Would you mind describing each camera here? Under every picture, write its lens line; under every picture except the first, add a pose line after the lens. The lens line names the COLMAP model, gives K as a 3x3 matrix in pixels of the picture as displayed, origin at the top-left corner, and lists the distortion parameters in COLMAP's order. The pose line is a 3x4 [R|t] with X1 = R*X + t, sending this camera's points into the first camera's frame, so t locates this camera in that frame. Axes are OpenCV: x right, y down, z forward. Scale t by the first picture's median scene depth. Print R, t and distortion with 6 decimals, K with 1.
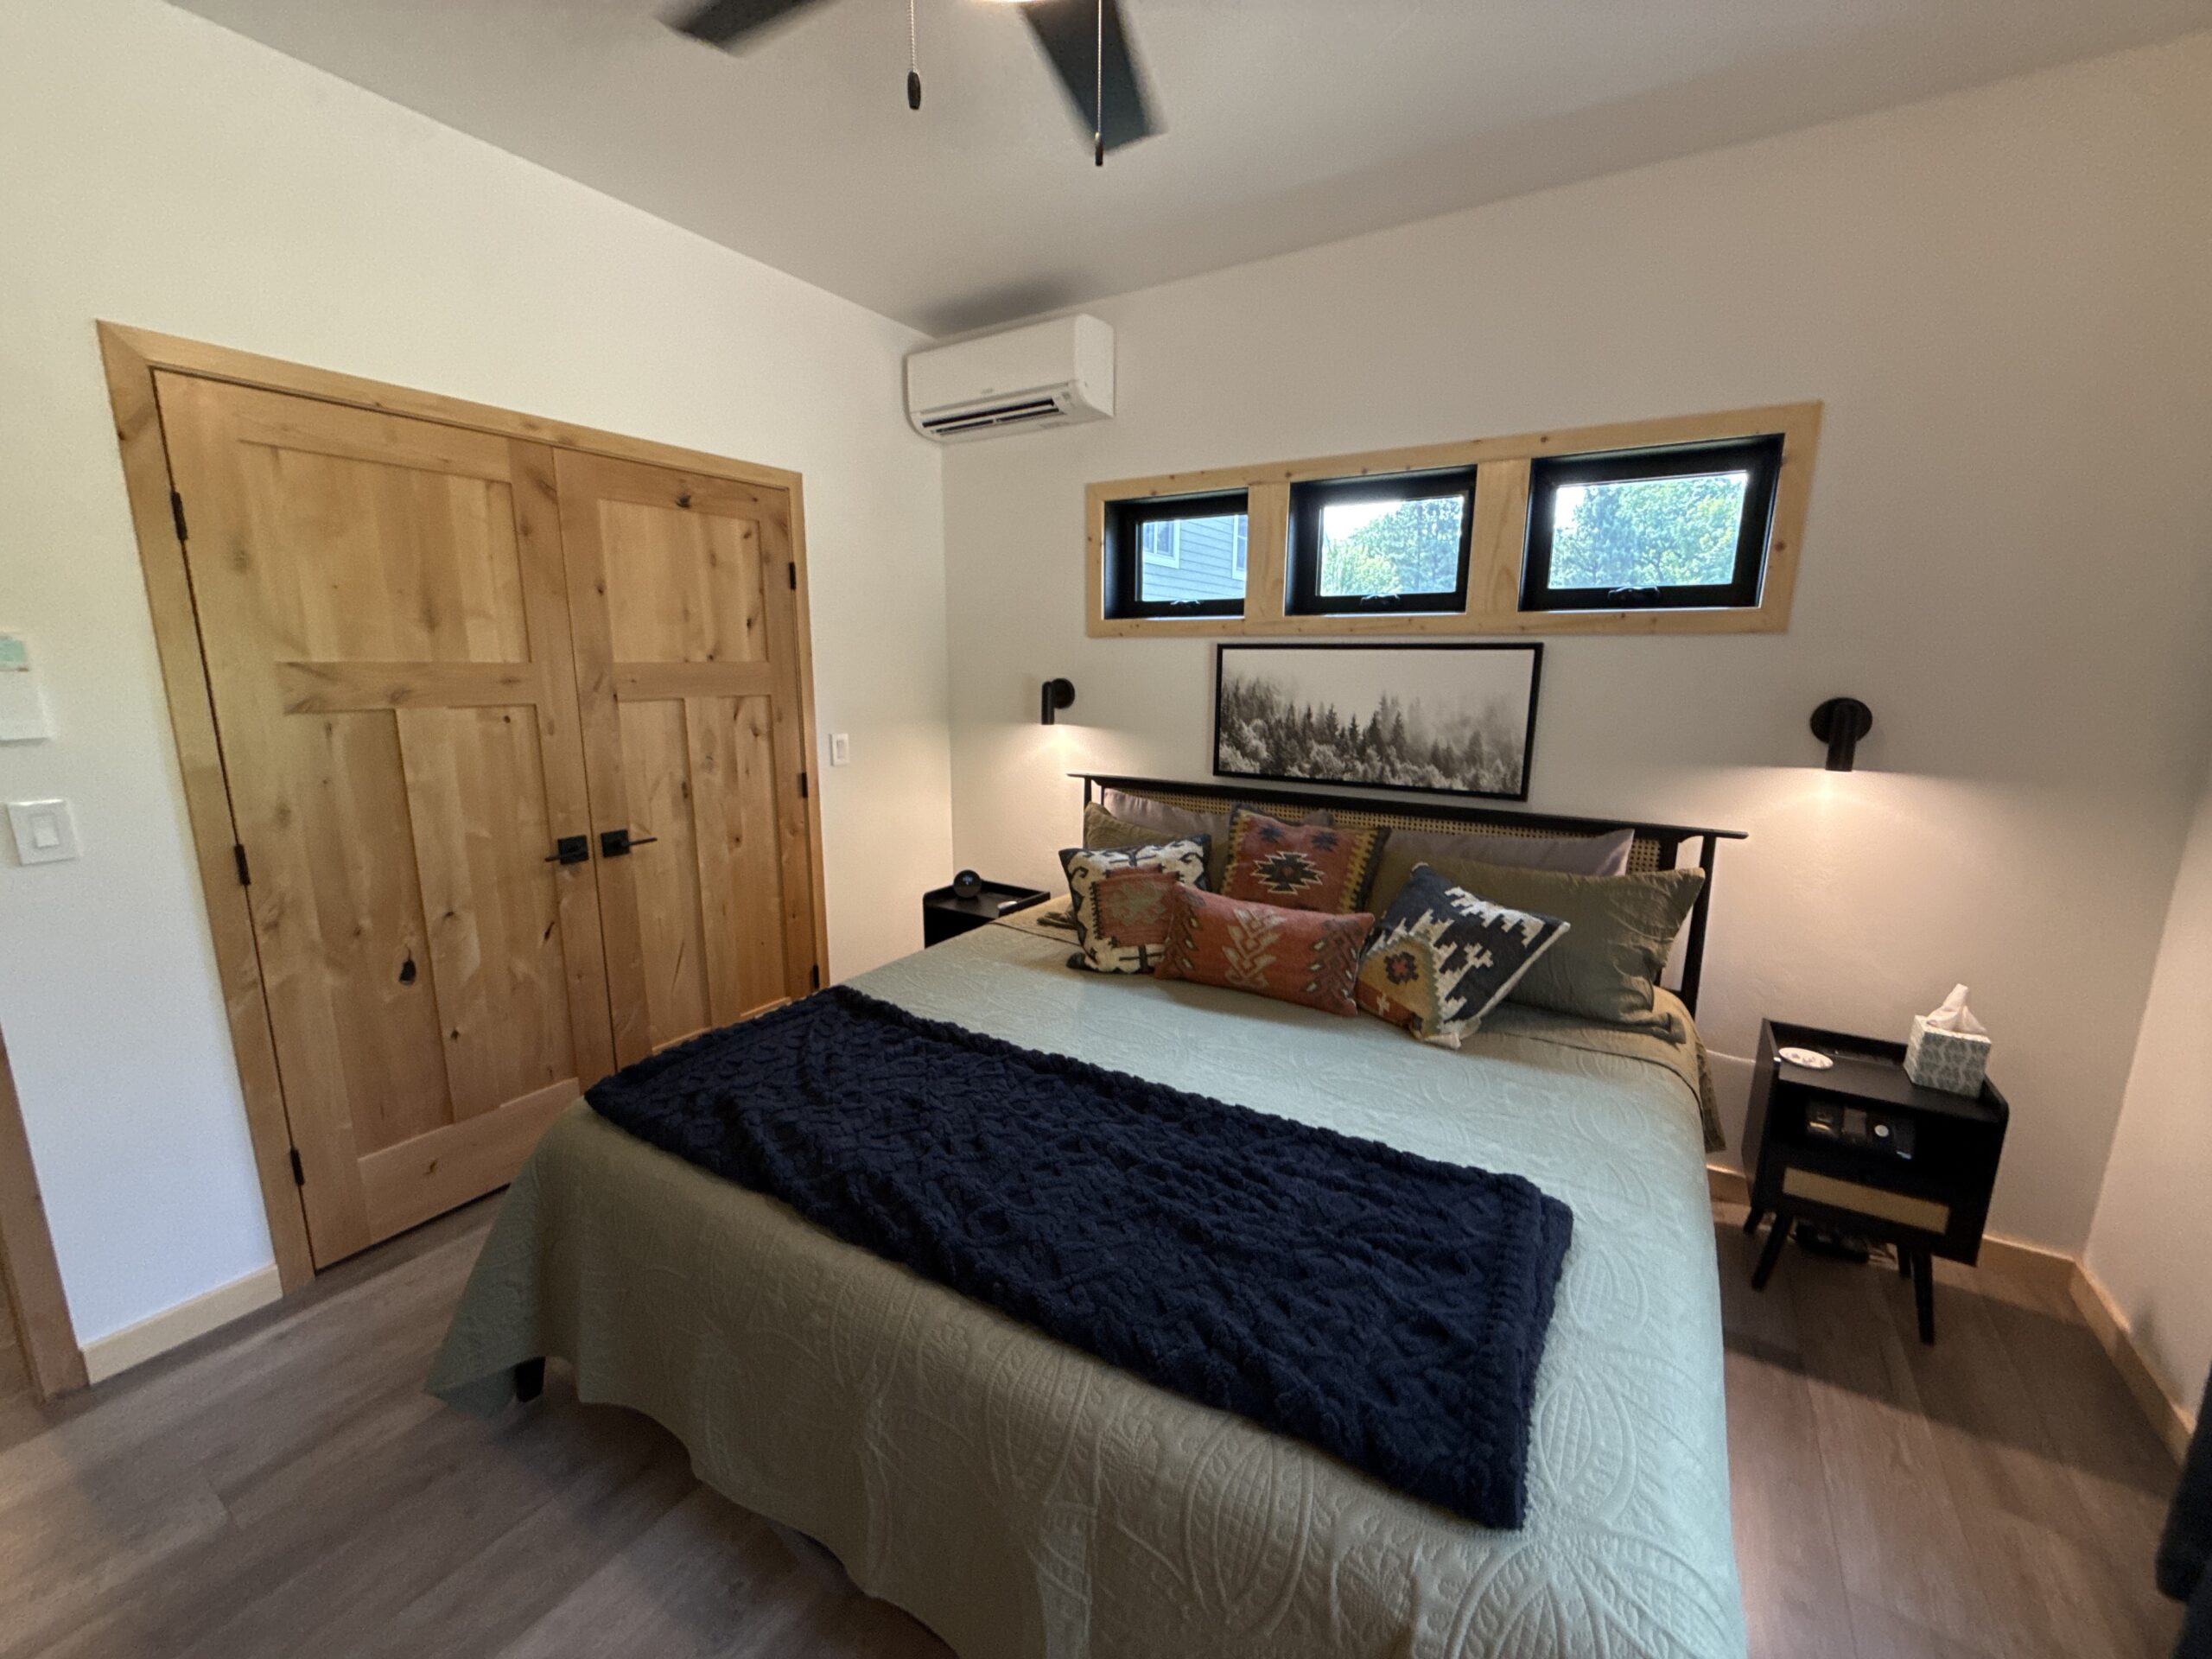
lens RADIAL K [[885.2, 0, 1111.7], [0, 885.2, 826.4], [0, 0, 1]] dist [0.000500, -0.000147]
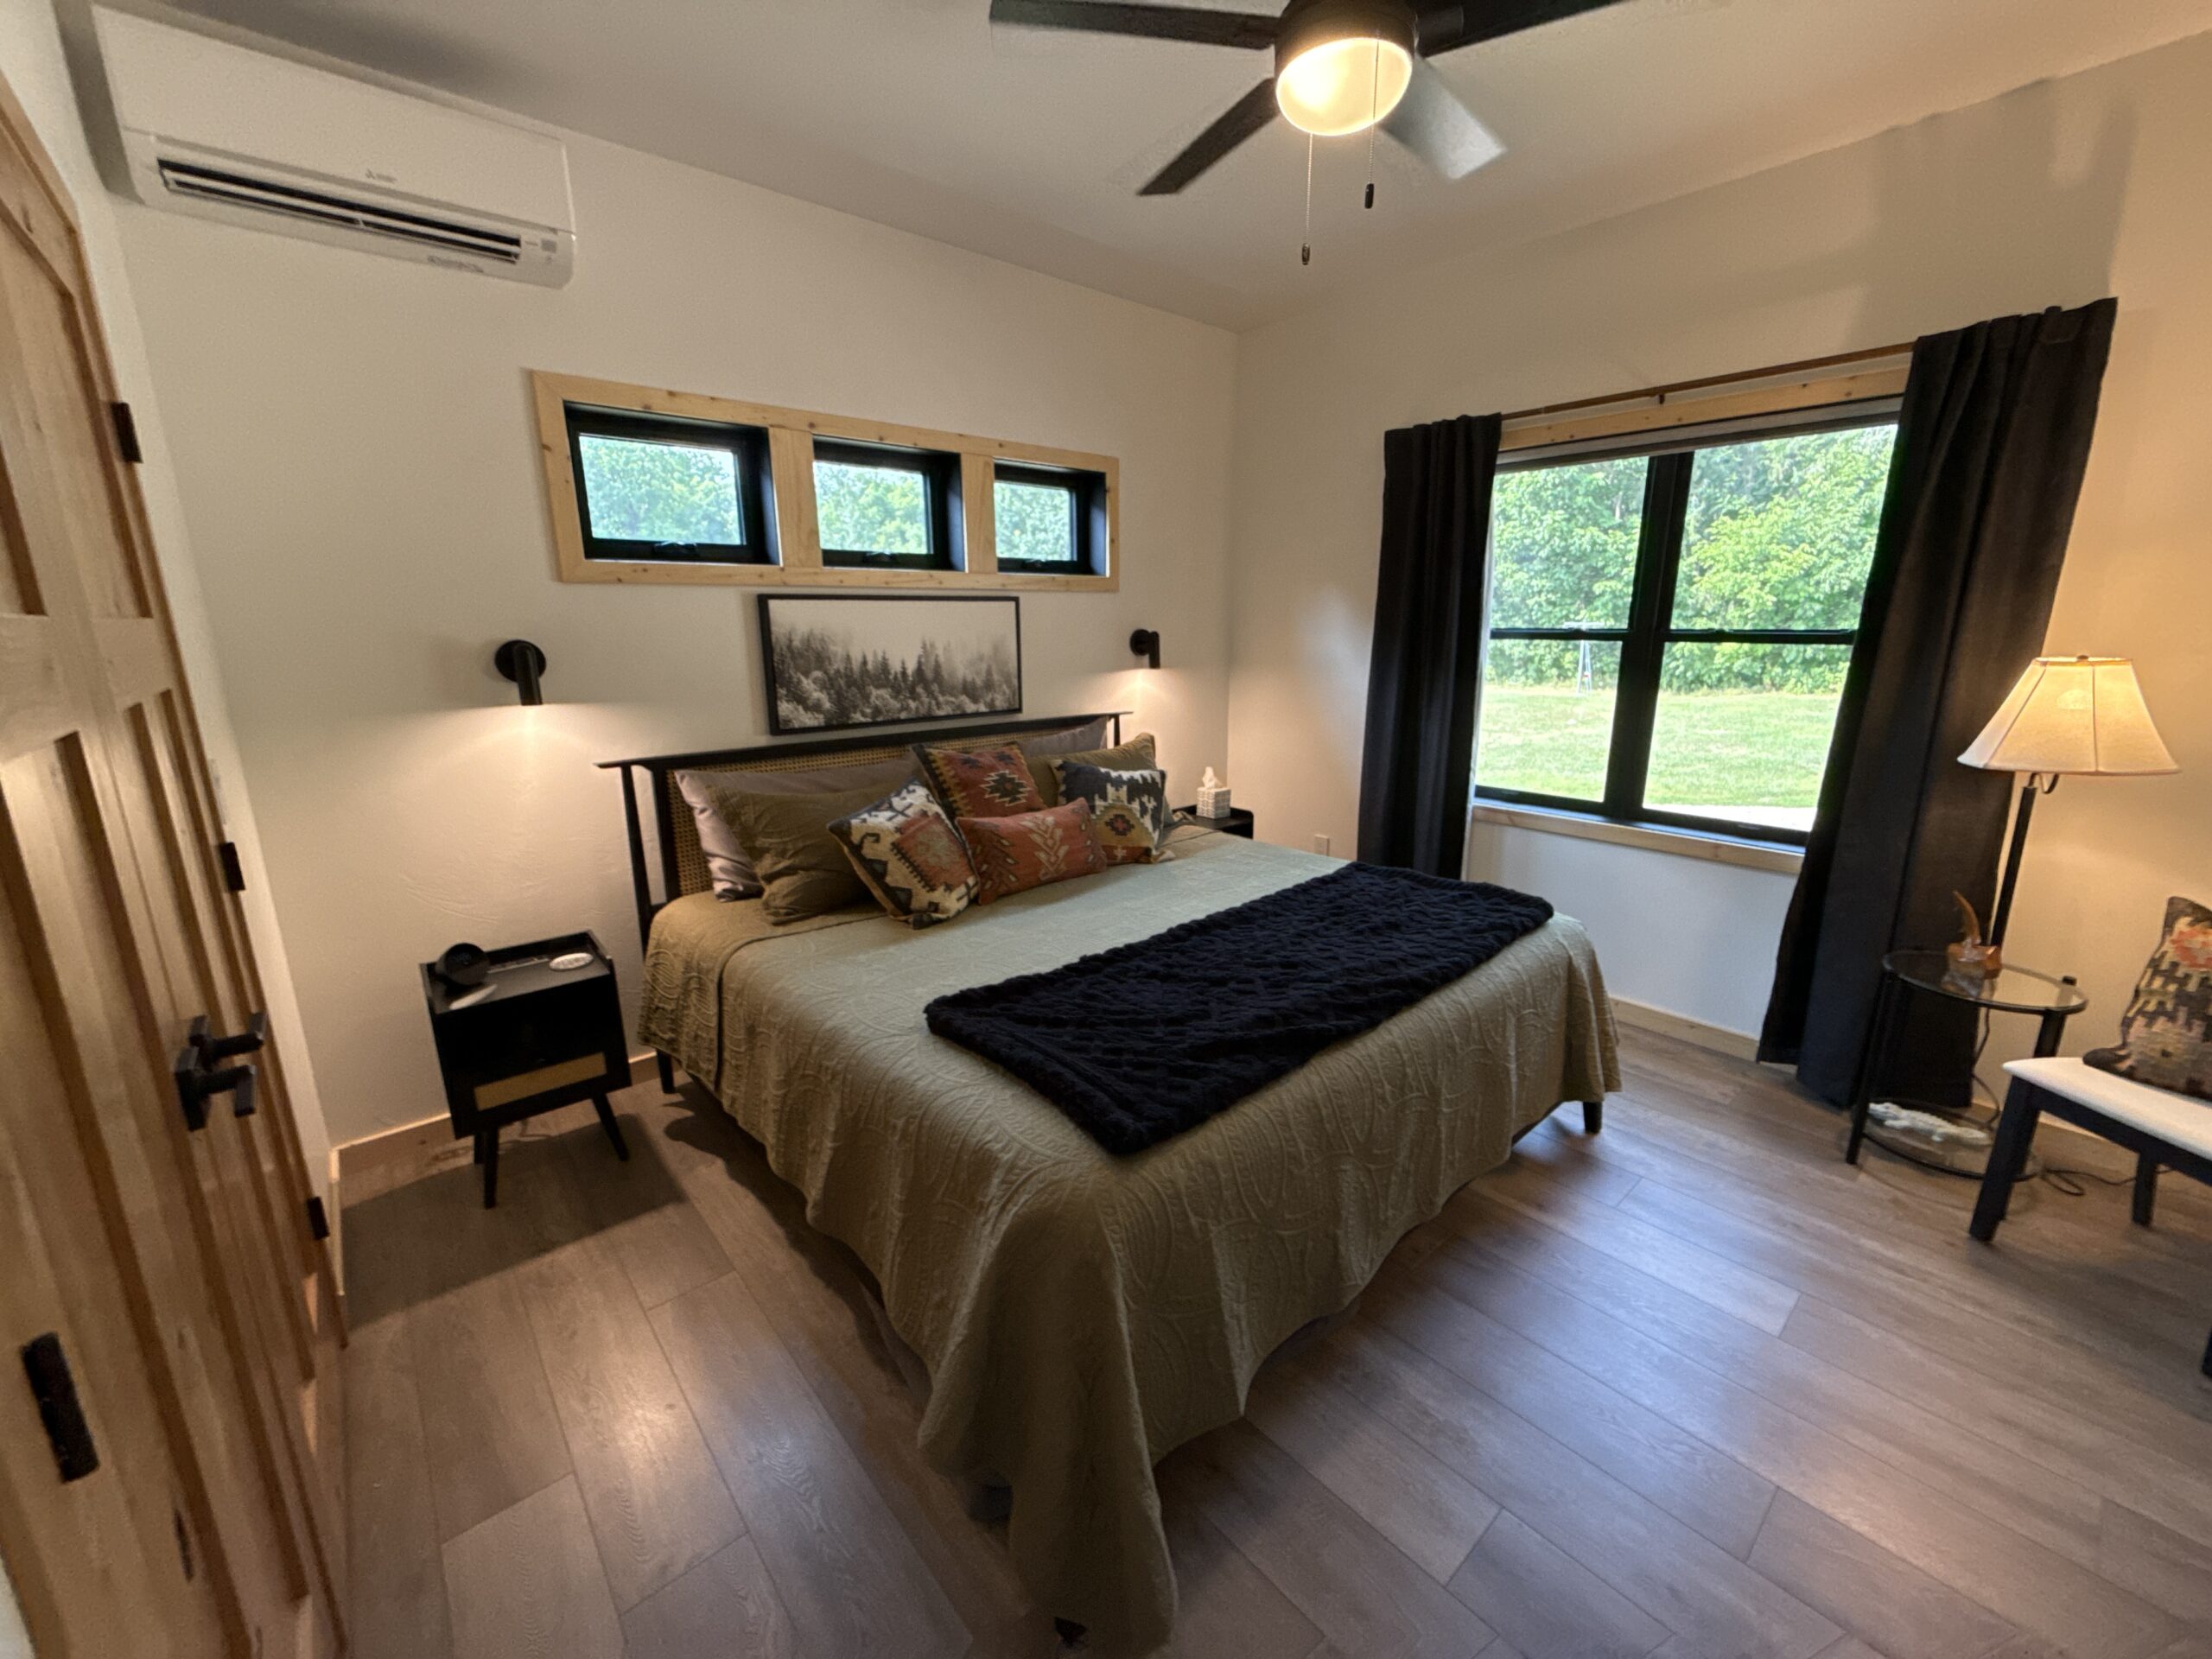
lens RADIAL K [[885.2, 0, 1113.4], [0, 885.2, 842.2], [0, 0, 1]] dist [0.000500, -0.000147]
pose [[0.278922, -0.252230, 0.926597, -0.769267], [0.181050, 0.961399, 0.207204, -0.087074], [-0.943093, 0.109966, 0.313821, 0.414062]]
